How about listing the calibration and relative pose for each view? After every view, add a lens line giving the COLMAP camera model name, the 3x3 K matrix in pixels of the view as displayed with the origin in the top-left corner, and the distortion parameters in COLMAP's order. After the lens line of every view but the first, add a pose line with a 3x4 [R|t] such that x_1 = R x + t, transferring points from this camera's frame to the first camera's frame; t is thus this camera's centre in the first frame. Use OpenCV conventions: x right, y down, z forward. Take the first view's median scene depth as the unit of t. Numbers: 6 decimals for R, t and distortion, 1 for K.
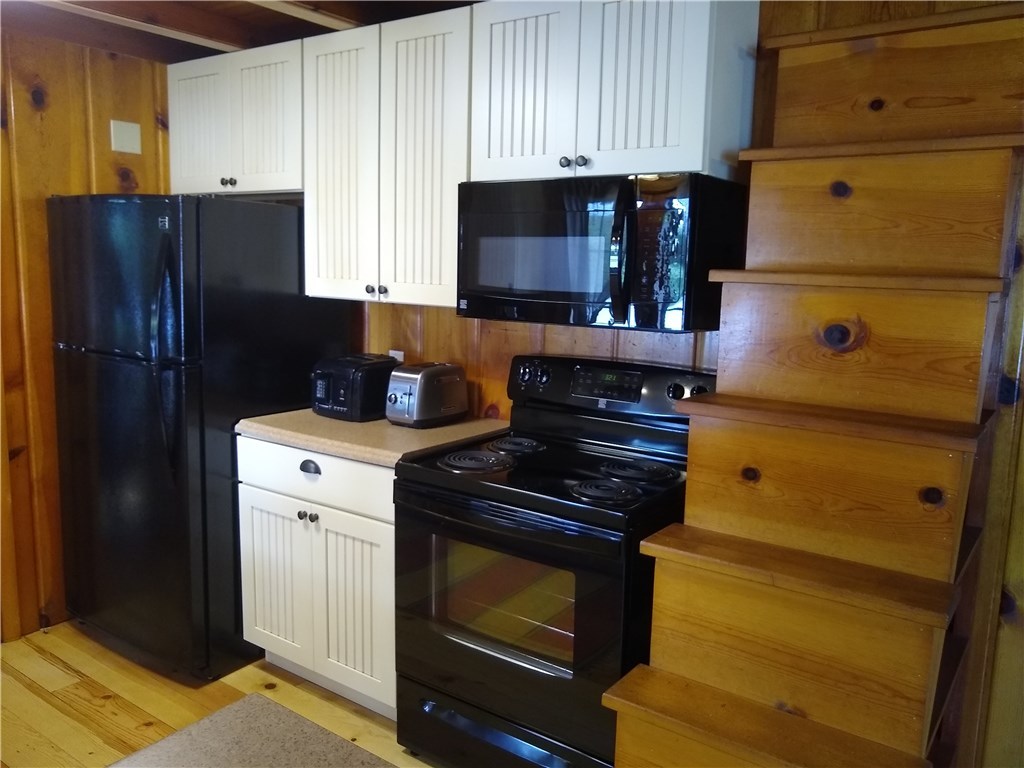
lens RADIAL K [[824.6, 0, 512.0], [0, 824.6, 384.0], [0, 0, 1]] dist [-0.010910, -0.002390]
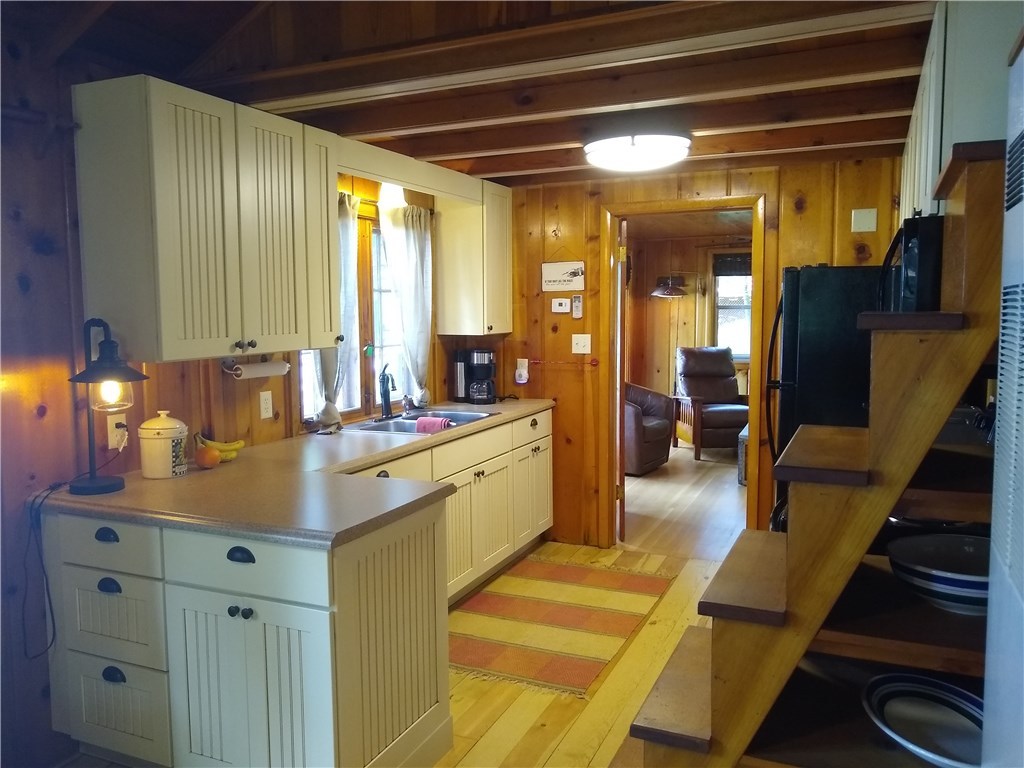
lens RADIAL K [[803.8, 0, 512.0], [0, 803.8, 384.0], [0, 0, 1]] dist [0.012654, -0.001054]
pose [[0.201327, 0.063139, -0.977487, 0.731073], [-0.128208, 0.991034, 0.037608, -0.016596], [0.971097, 0.117751, 0.207616, 0.221723]]
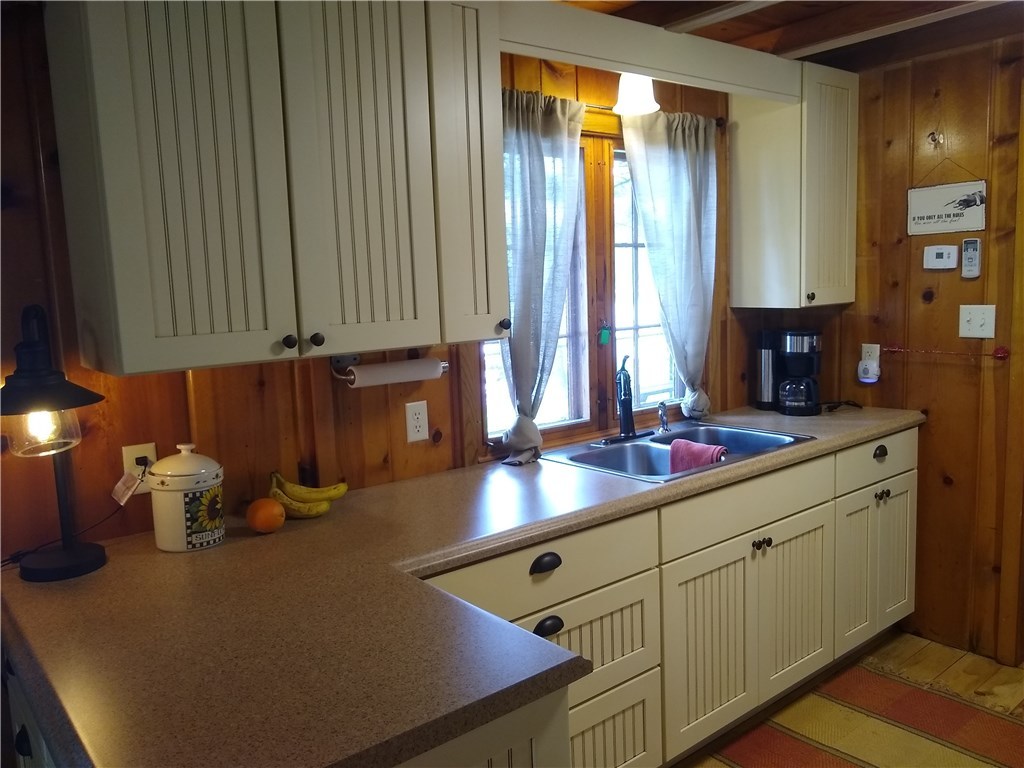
lens RADIAL K [[804.1, 0, 494.8], [0, 804.1, 379.3], [0, 0, 1]] dist [-0.021572, -0.007001]
pose [[-0.281081, 0.100983, -0.954356, 0.262063], [-0.107266, 0.984911, 0.135808, -0.051692], [0.953671, 0.140543, -0.266008, 0.392735]]
